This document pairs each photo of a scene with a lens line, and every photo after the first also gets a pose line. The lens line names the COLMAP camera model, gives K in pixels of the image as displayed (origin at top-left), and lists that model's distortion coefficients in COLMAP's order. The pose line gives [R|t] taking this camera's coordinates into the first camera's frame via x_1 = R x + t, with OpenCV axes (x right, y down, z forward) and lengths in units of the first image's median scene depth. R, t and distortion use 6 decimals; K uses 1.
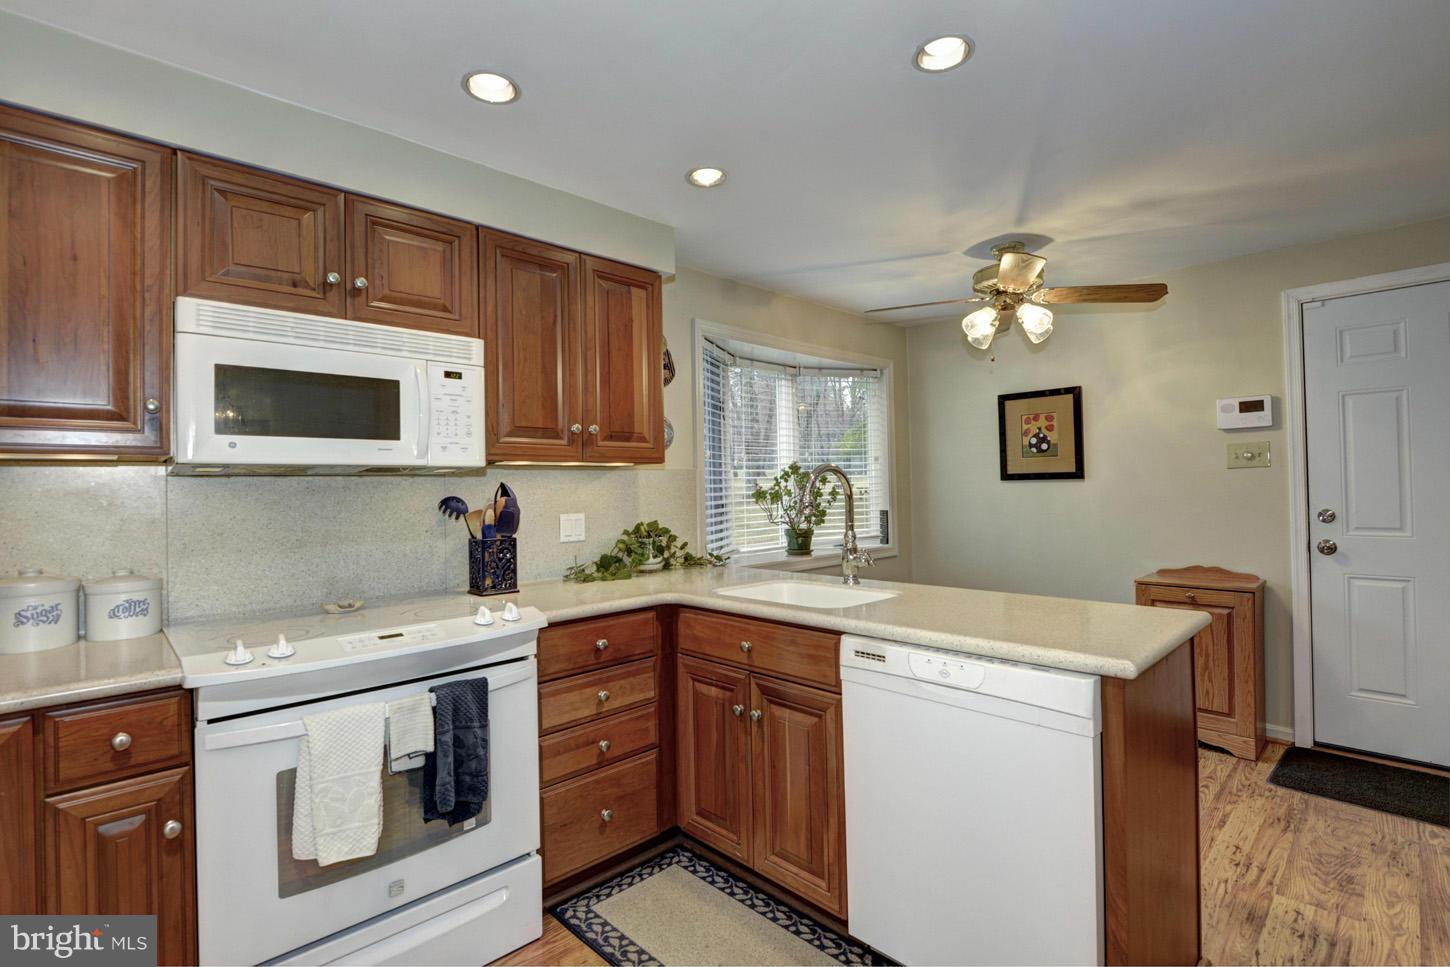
lens RADIAL K [[677.0, 0, 717.9], [0, 677.0, 477.8], [0, 0, 1]] dist [-0.018035, -0.000506]
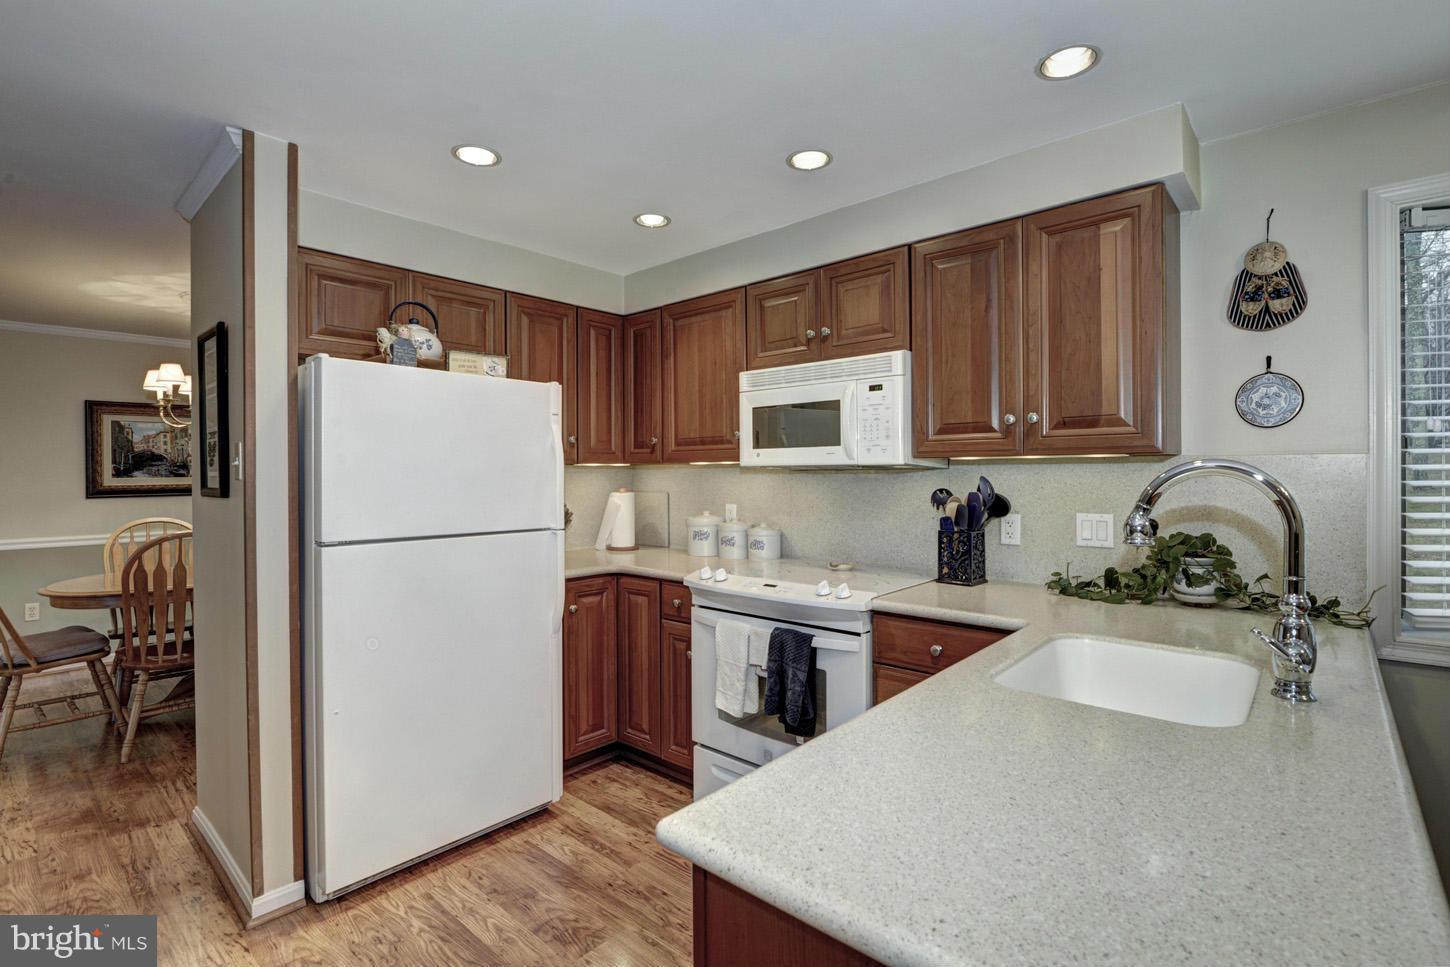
lens RADIAL K [[677.0, 0, 717.9], [0, 677.0, 477.8], [0, 0, 1]] dist [-0.018035, -0.000506]
pose [[0.060604, 0.027995, -0.997769, 0.896329], [0.024043, 0.999276, 0.029498, -0.041134], [0.997872, -0.025777, 0.059887, 0.744016]]
